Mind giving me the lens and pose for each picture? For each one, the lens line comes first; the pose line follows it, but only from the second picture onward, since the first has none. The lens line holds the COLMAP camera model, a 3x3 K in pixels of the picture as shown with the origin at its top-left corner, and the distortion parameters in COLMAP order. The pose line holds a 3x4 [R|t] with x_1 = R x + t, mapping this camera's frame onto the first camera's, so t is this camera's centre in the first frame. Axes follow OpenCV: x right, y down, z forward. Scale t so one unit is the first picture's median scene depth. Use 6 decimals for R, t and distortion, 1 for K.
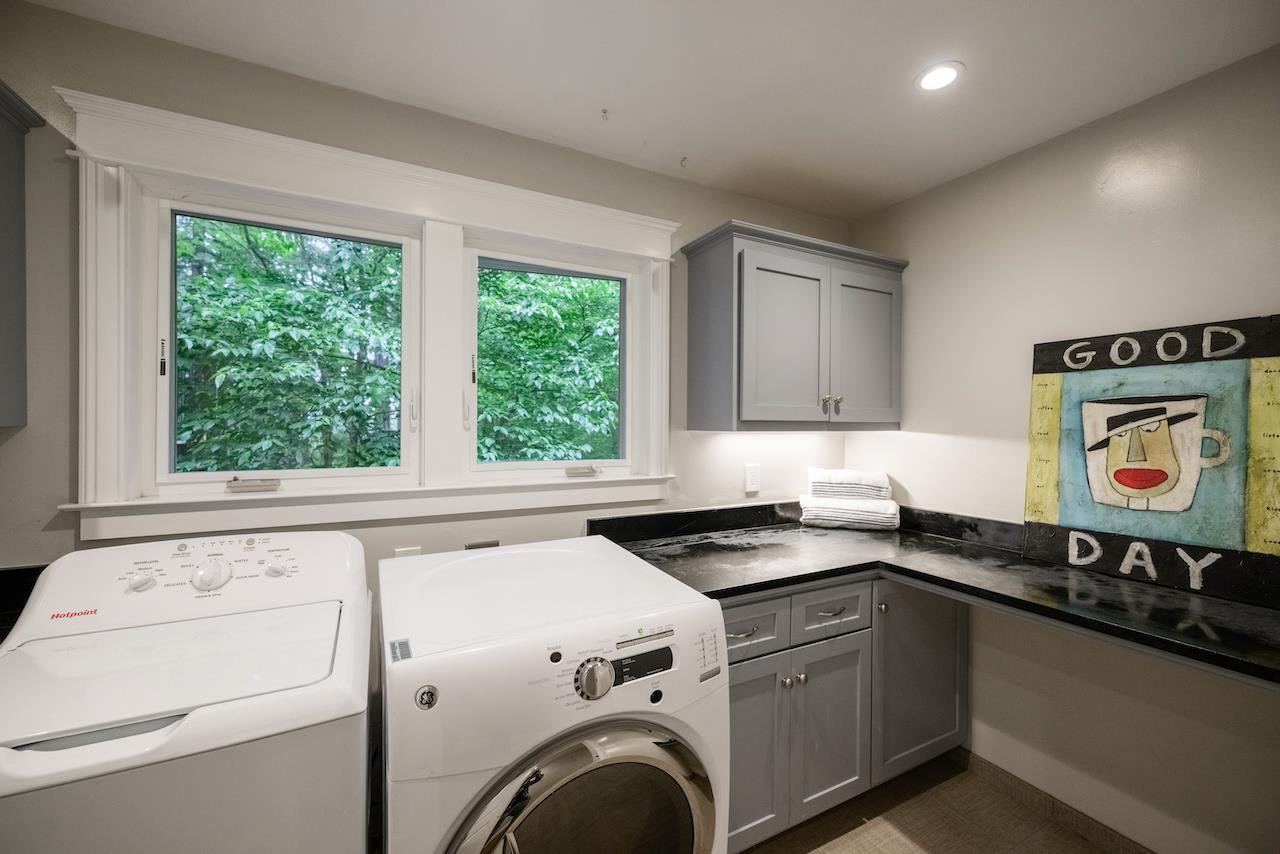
lens RADIAL K [[511.4, 0, 632.4], [0, 511.4, 426.6], [0, 0, 1]] dist [0.011432, -0.000811]
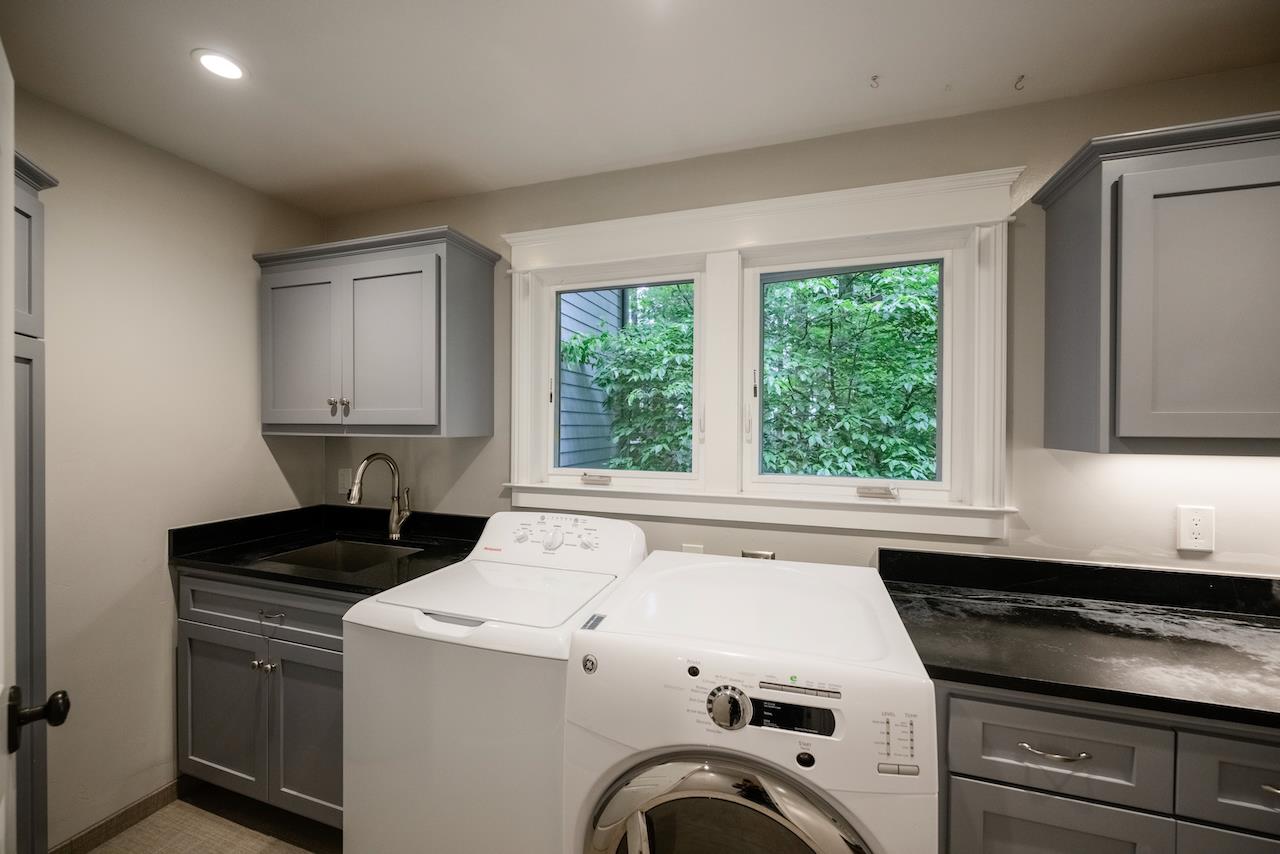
lens RADIAL K [[511.4, 0, 630.8], [0, 511.4, 426.9], [0, 0, 1]] dist [0.011432, -0.000811]
pose [[0.700383, 0.001921, -0.713764, 0.254408], [-0.006262, 0.999974, -0.003453, -0.019025], [0.713739, 0.006887, 0.700378, 0.094551]]
